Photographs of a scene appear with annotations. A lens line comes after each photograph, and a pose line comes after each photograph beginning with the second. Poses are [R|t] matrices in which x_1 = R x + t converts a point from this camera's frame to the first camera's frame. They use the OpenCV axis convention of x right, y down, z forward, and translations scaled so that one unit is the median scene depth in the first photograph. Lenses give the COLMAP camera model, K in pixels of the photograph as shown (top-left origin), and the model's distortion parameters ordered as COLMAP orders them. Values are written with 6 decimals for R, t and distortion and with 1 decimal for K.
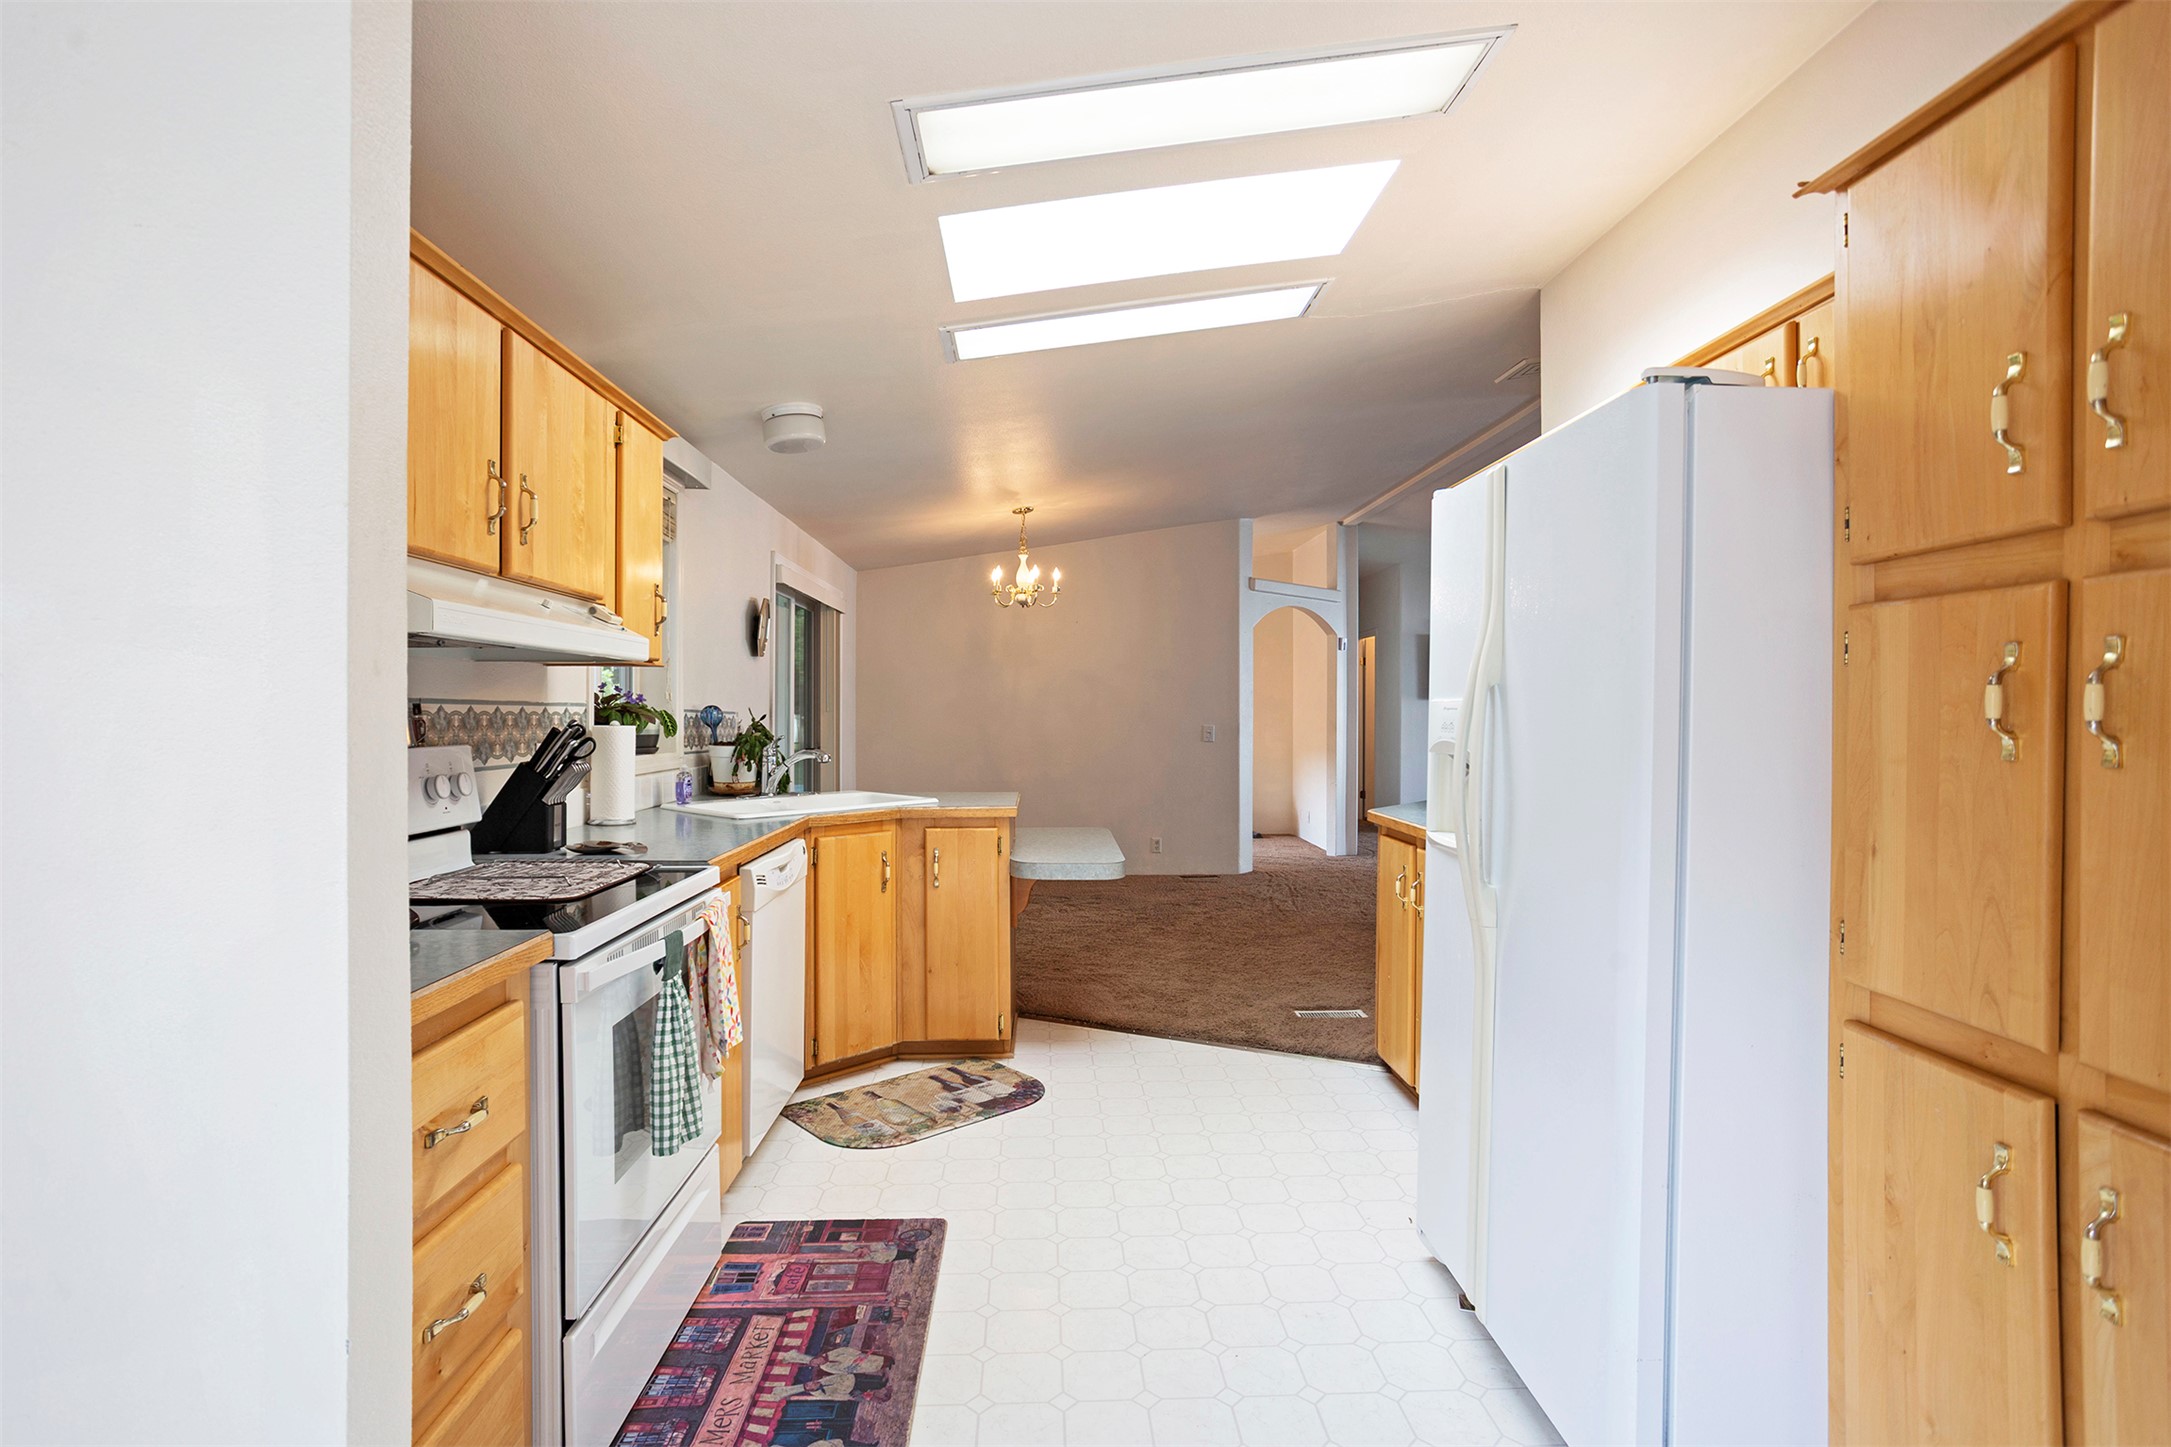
lens RADIAL K [[1054.2, 0, 1083.6], [0, 1054.2, 707.2], [0, 0, 1]] dist [-0.040662, 0.019621]
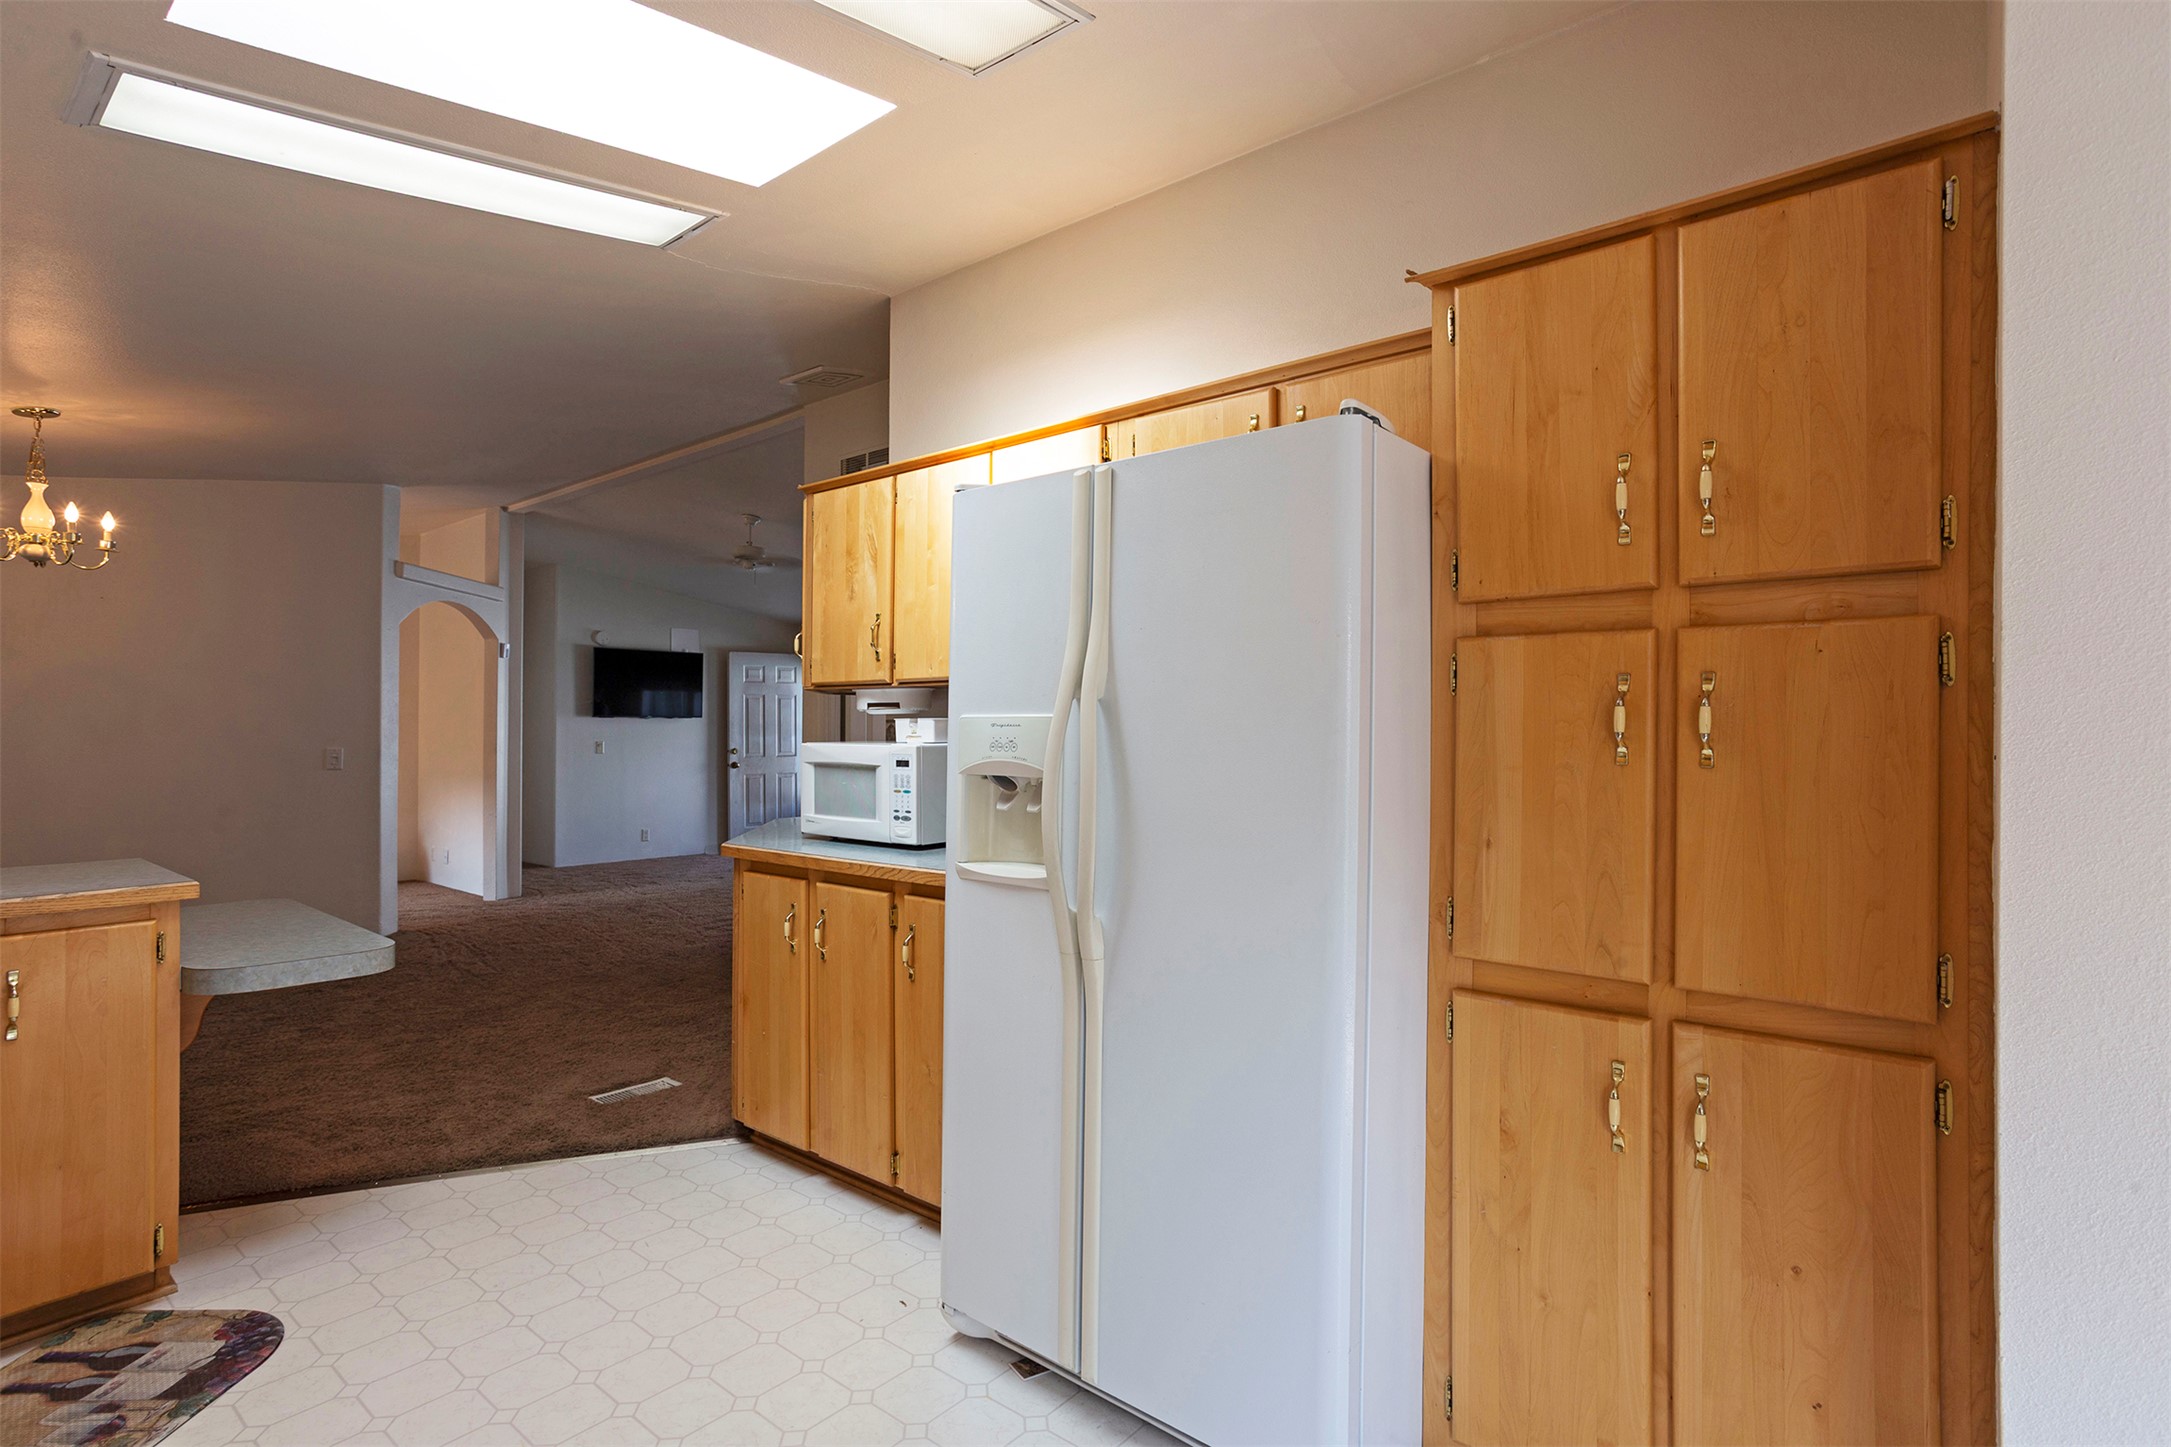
lens RADIAL K [[1054.2, 0, 1084.7], [0, 1054.2, 719.4], [0, 0, 1]] dist [-0.040662, 0.019621]
pose [[0.665831, 0.005263, 0.746084, -0.182638], [-0.001074, 0.999981, -0.006095, 0.001137], [-0.746102, 0.003257, 0.665824, 0.216539]]
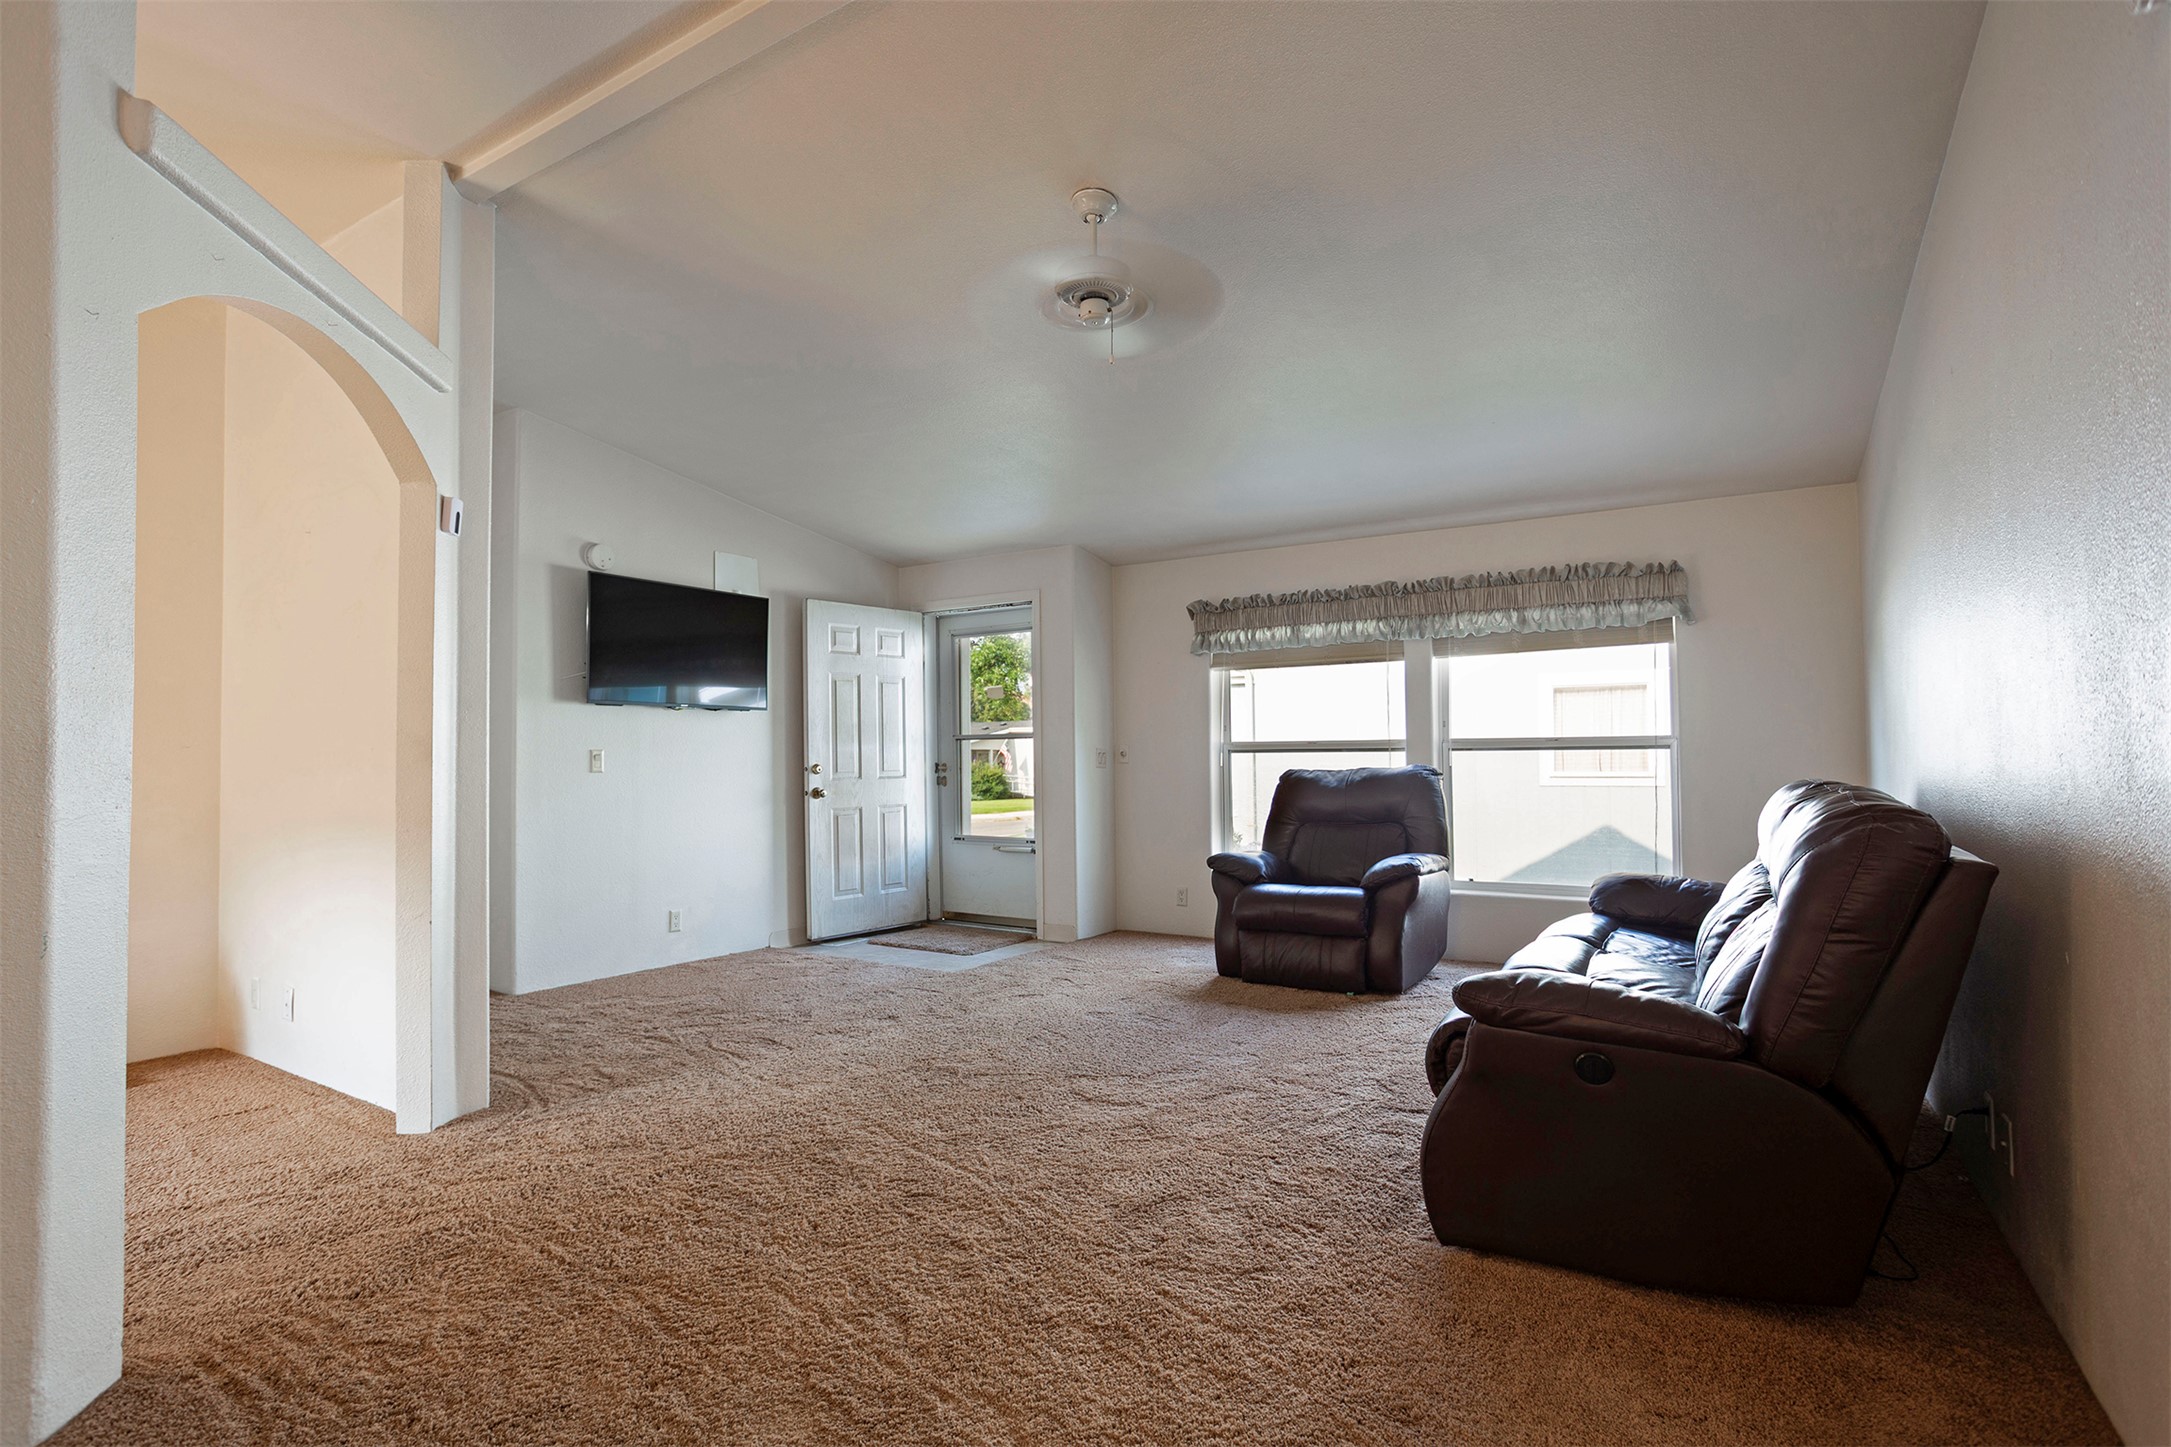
lens RADIAL K [[1054.2, 0, 1105.6], [0, 1054.2, 733.7], [0, 0, 1]] dist [-0.040662, 0.019621]
pose [[0.561512, 0.013441, 0.827360, 0.216269], [0.003359, 0.999823, -0.018523, 0.051669], [-0.827462, 0.013180, 0.561367, 1.609029]]
